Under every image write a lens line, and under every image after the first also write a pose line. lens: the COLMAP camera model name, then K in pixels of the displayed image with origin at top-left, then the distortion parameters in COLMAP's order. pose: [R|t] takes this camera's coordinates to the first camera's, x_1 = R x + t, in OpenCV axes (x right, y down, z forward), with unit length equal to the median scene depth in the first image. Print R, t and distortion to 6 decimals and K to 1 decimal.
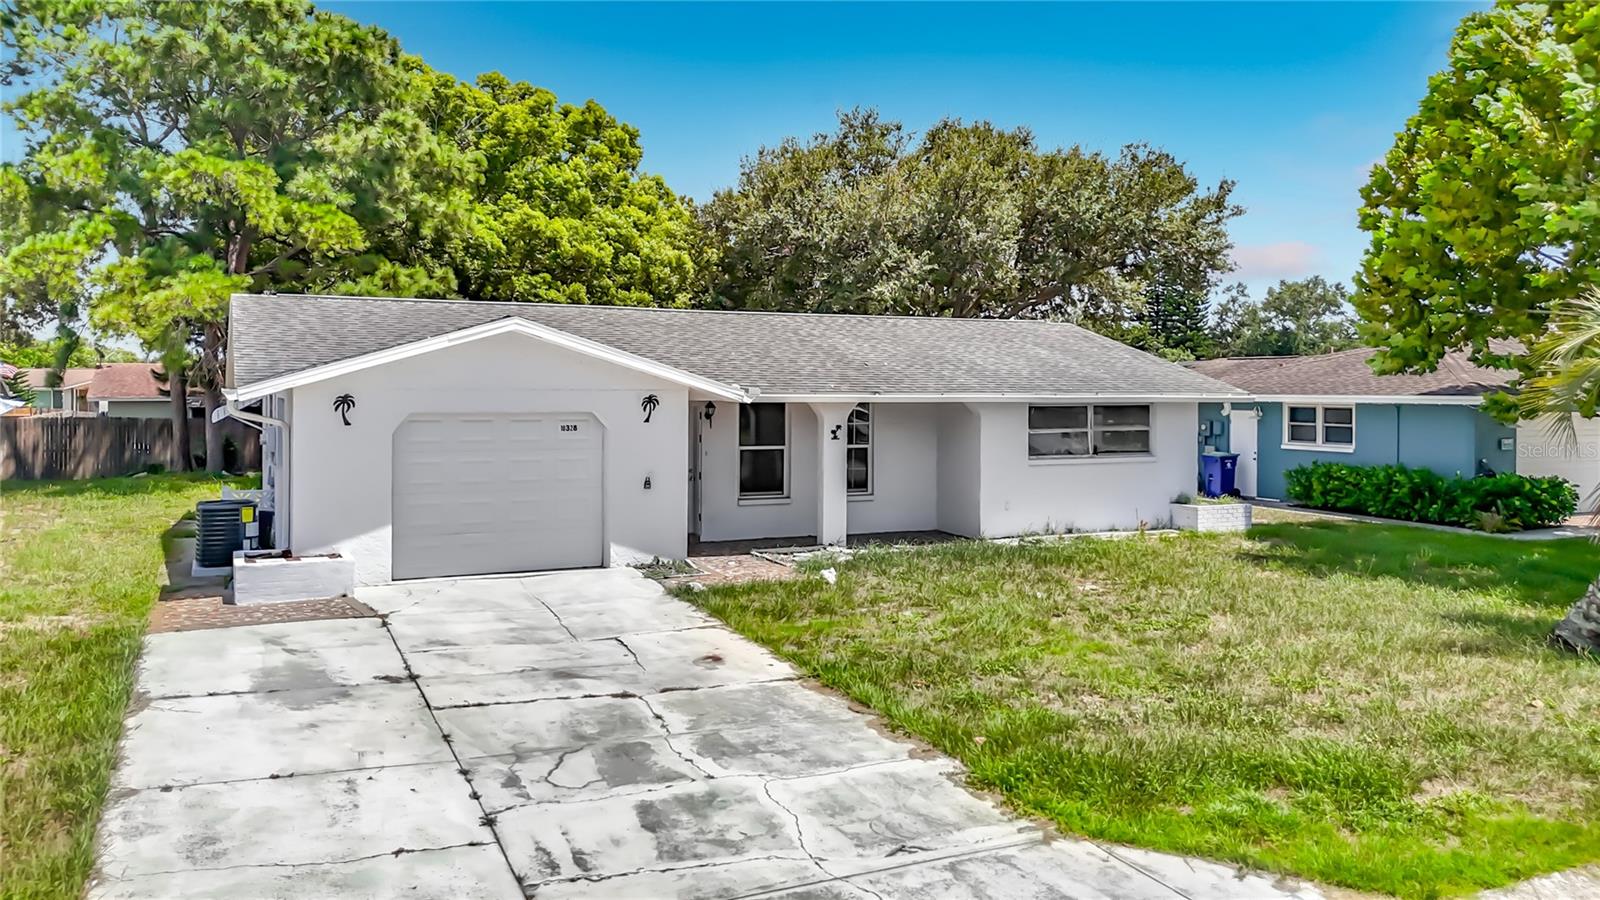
lens RADIAL K [[1147.3, 0, 794.8], [0, 1147.3, 572.5], [0, 0, 1]] dist [0.060696, -0.056365]
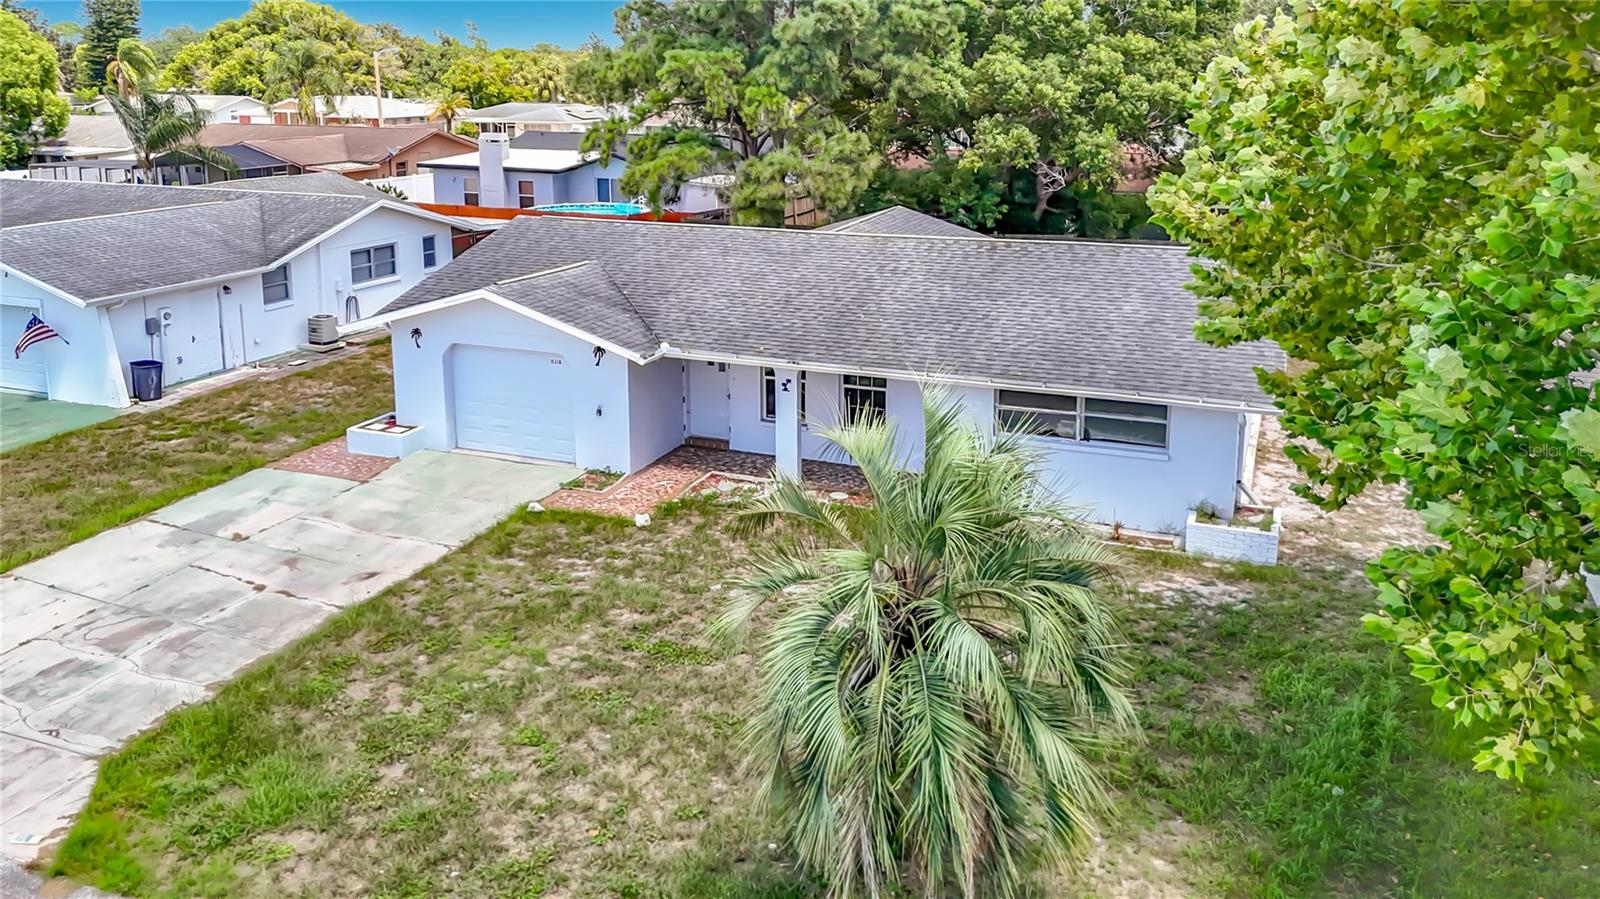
lens RADIAL K [[1193.9, 0, 800.0], [0, 1193.9, 449.5], [0, 0, 1]] dist [0.065915, -0.056366]
pose [[0.686545, 0.212922, -0.695212, 1.019591], [-0.116697, 0.976033, 0.183687, -0.326603], [0.717661, -0.044980, 0.694938, 0.249781]]
